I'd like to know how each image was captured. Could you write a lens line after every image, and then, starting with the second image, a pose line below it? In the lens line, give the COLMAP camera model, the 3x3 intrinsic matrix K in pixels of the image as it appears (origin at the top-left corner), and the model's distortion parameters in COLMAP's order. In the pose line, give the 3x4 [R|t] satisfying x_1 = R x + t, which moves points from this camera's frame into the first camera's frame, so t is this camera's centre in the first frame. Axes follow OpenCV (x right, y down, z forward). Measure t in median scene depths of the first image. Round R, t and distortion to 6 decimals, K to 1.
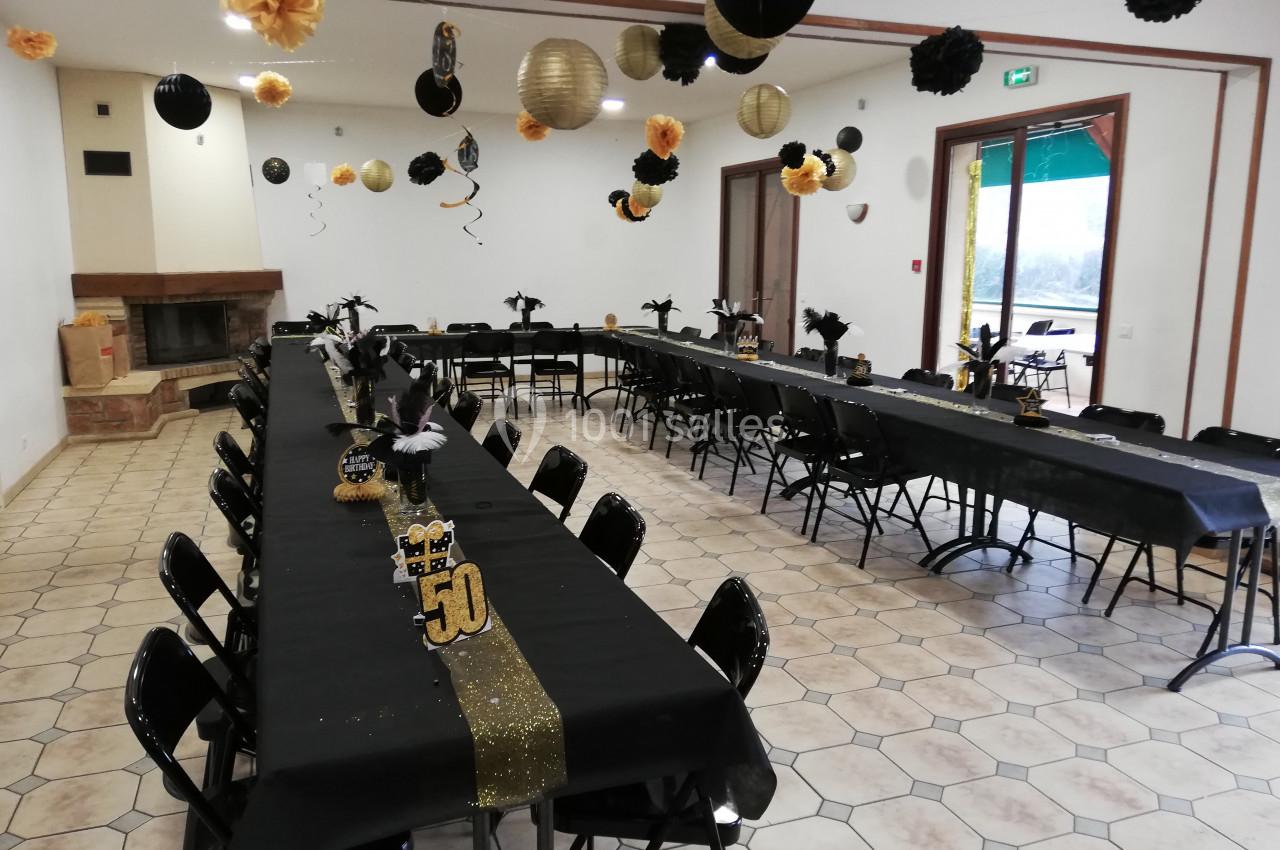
lens RADIAL K [[994.2, 0, 633.2], [0, 994.2, 432.1], [0, 0, 1]] dist [0.002111, -0.004931]
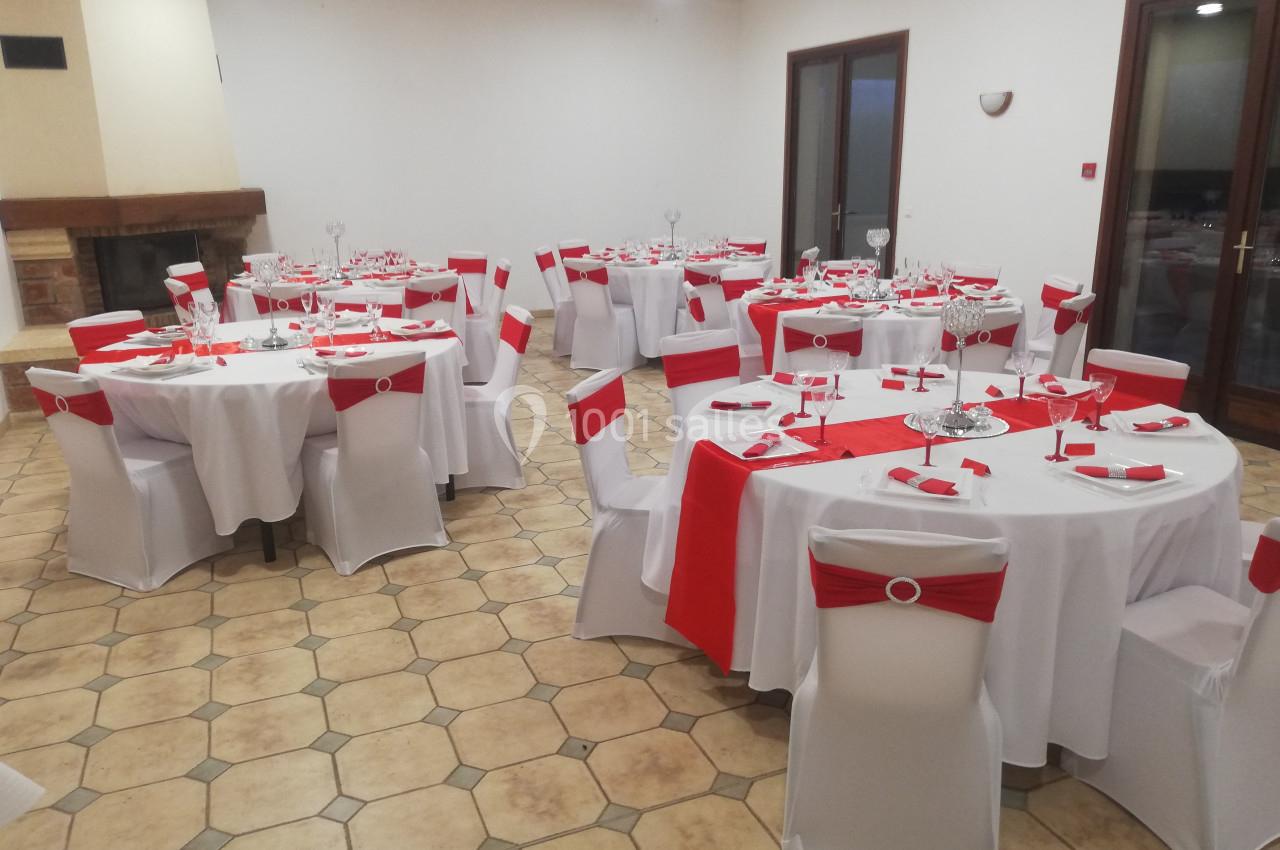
lens RADIAL K [[994.2, 0, 633.2], [0, 994.2, 432.1], [0, 0, 1]] dist [0.002111, -0.004931]
pose [[0.998961, -0.028321, 0.035703, -0.097655], [0.025052, 0.995727, 0.088882, -0.034069], [-0.038068, -0.087895, 0.995402, 0.184241]]
